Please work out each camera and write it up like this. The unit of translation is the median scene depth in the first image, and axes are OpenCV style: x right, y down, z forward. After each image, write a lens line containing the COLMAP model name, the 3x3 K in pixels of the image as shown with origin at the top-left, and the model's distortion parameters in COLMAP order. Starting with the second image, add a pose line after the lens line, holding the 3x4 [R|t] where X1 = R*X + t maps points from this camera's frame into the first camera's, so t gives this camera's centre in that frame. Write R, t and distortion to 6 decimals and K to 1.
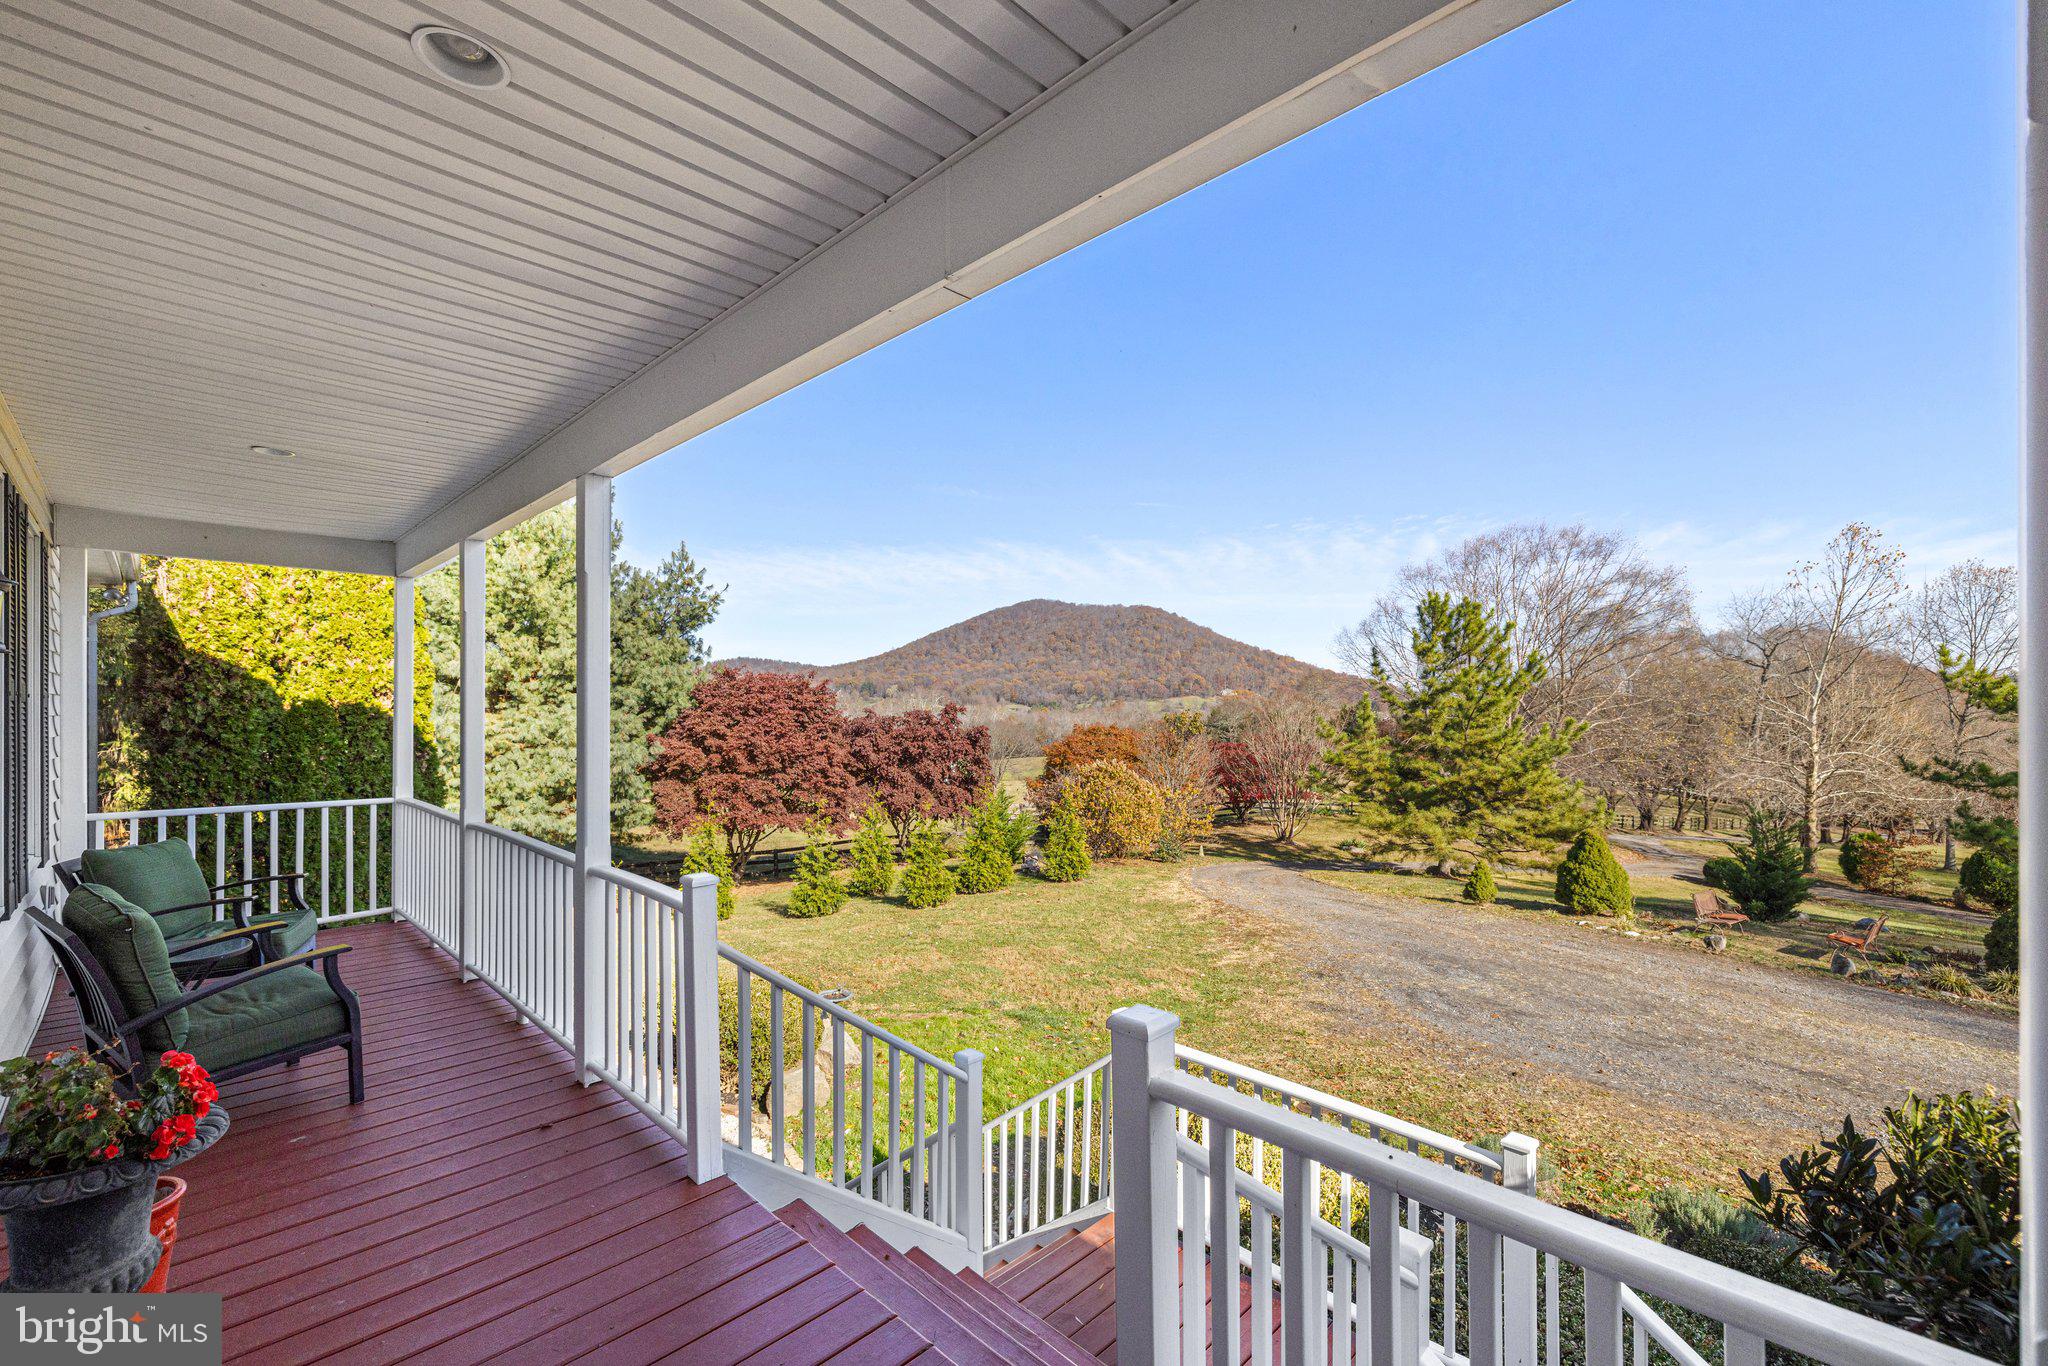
lens RADIAL K [[864.6, 0, 1013.1], [0, 864.6, 703.5], [0, 0, 1]] dist [0.000442, 0.000245]
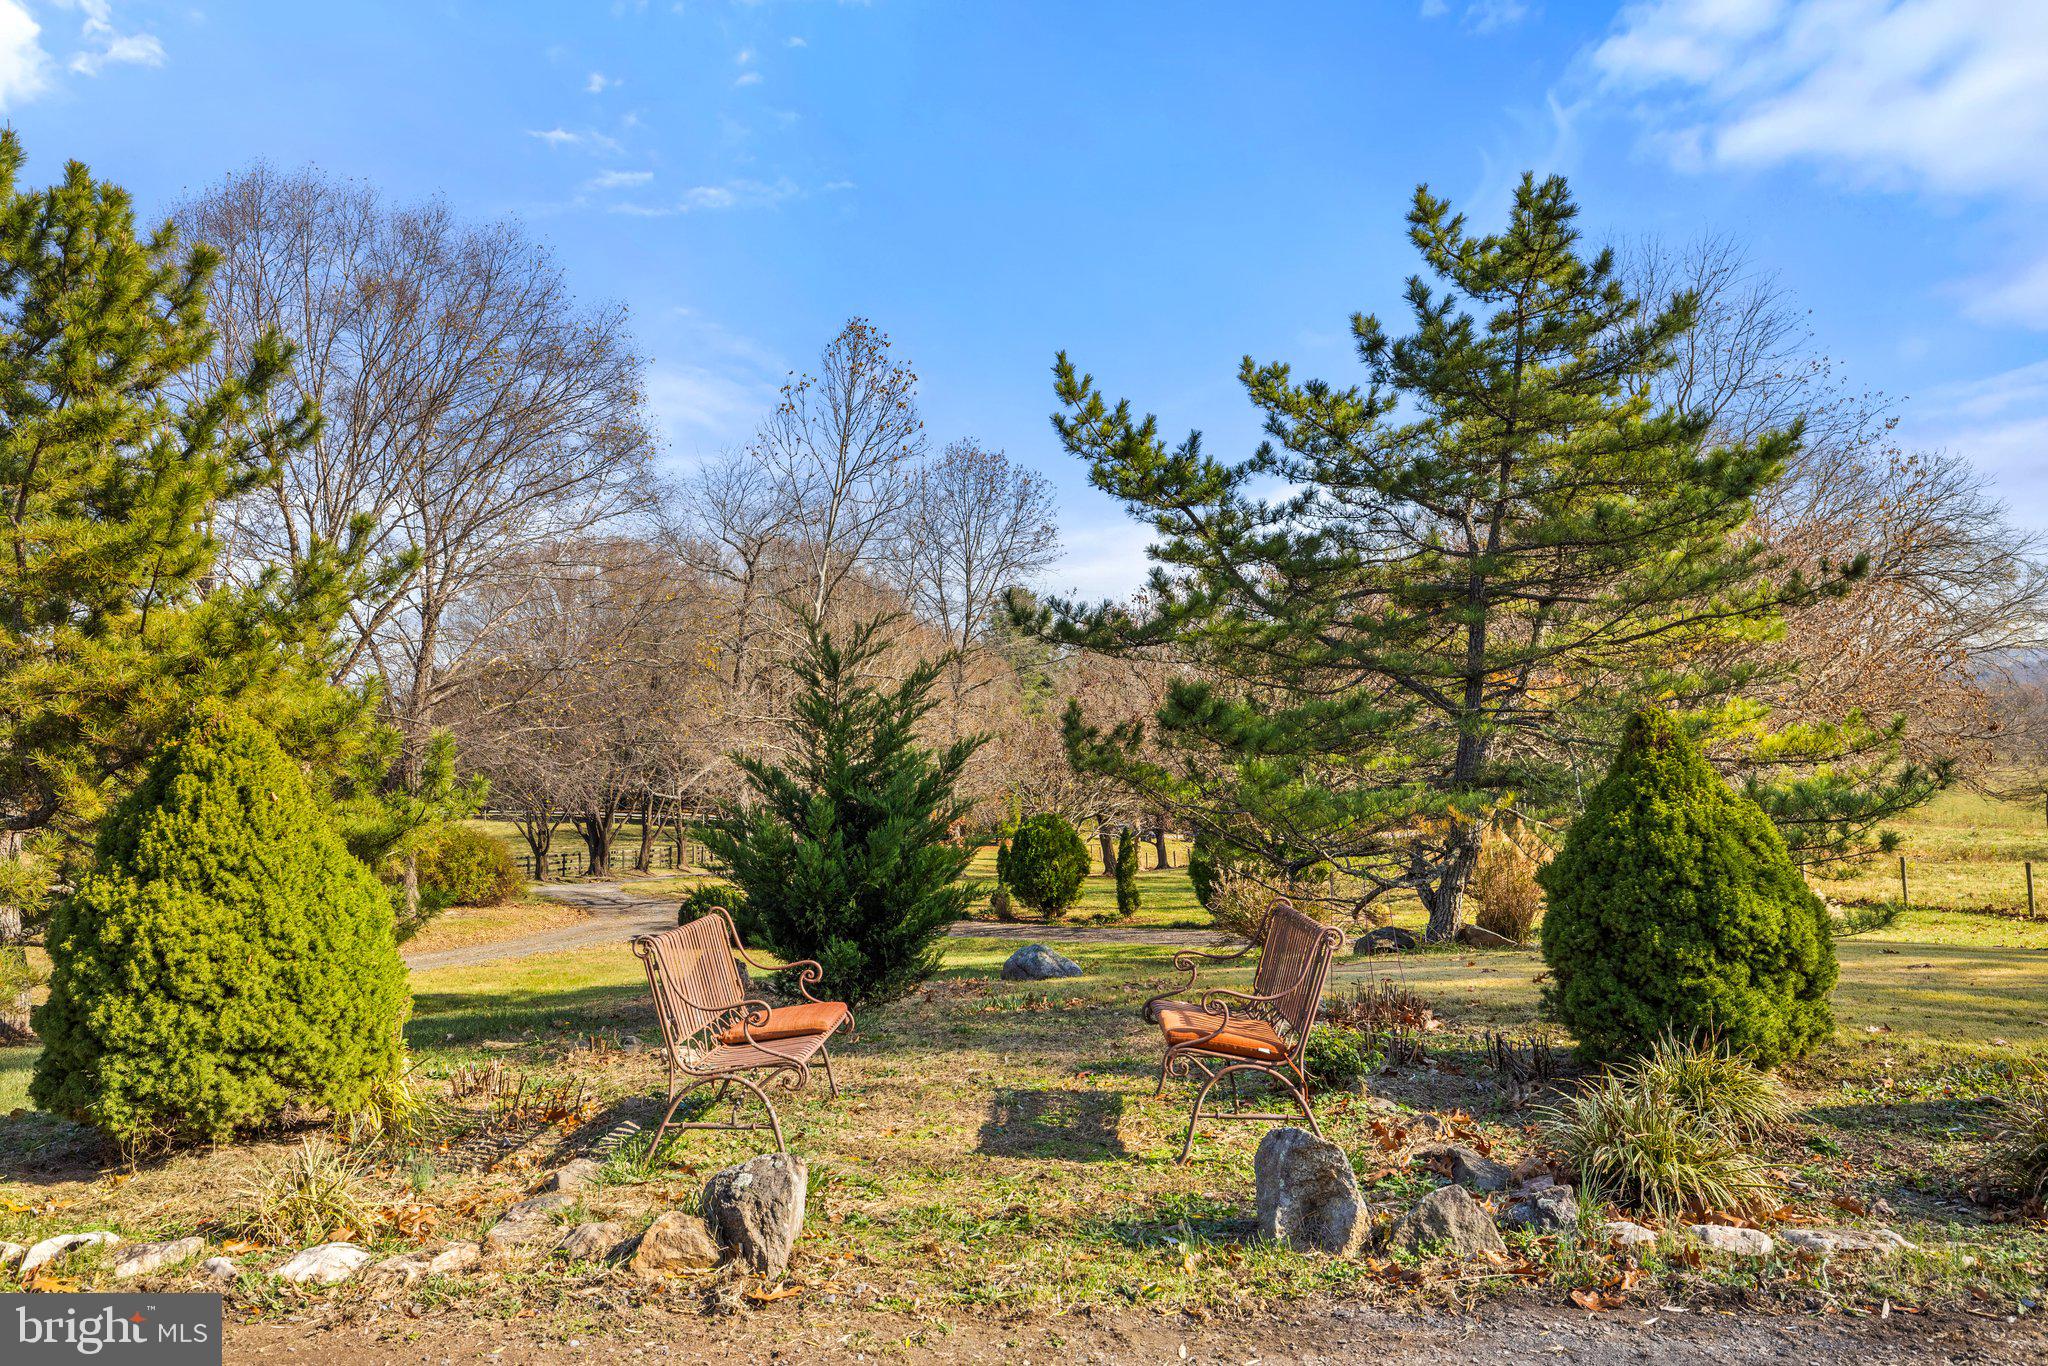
lens RADIAL K [[1540.9, 0, 1024.0], [0, 1540.9, 683.0], [0, 0, 1]] dist [-0.005531, -0.001901]
pose [[0.621660, -0.019505, 0.783044, 0.324783], [0.033619, 0.999433, -0.001796, 0.094619], [-0.782565, 0.027442, 0.621964, 0.408945]]
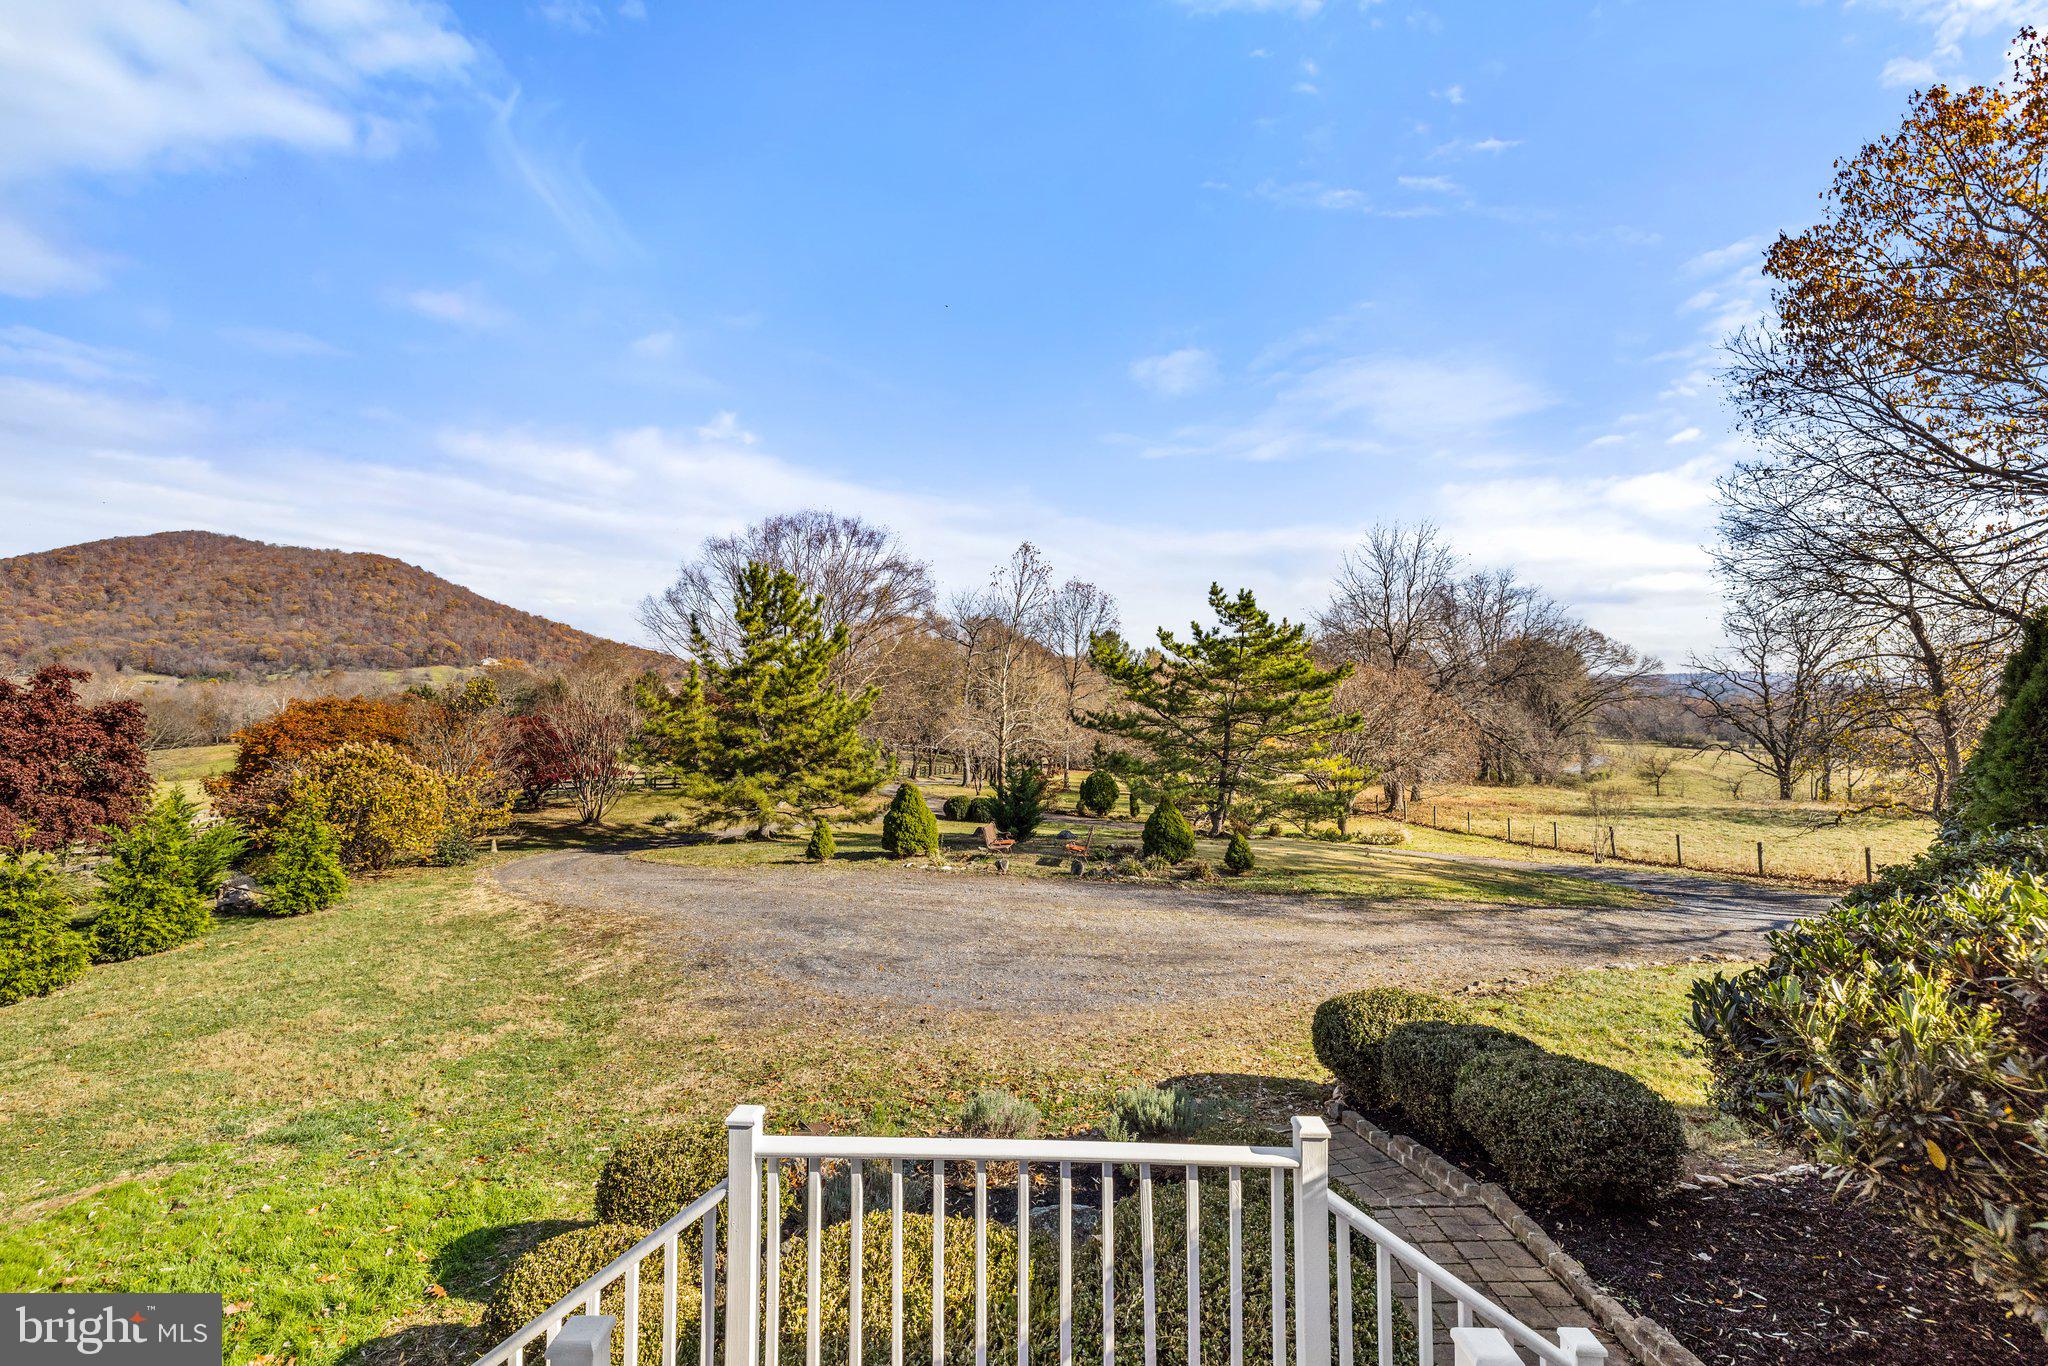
lens RADIAL K [[876.6, 0, 1005.2], [0, 876.6, 679.4], [0, 0, 1]] dist [-0.001326, 0.000111]
pose [[0.715728, -0.000155, 0.698379, -0.025948], [-0.003449, 0.999987, 0.003757, 0.005164], [-0.698371, -0.005098, 0.715718, 0.059692]]
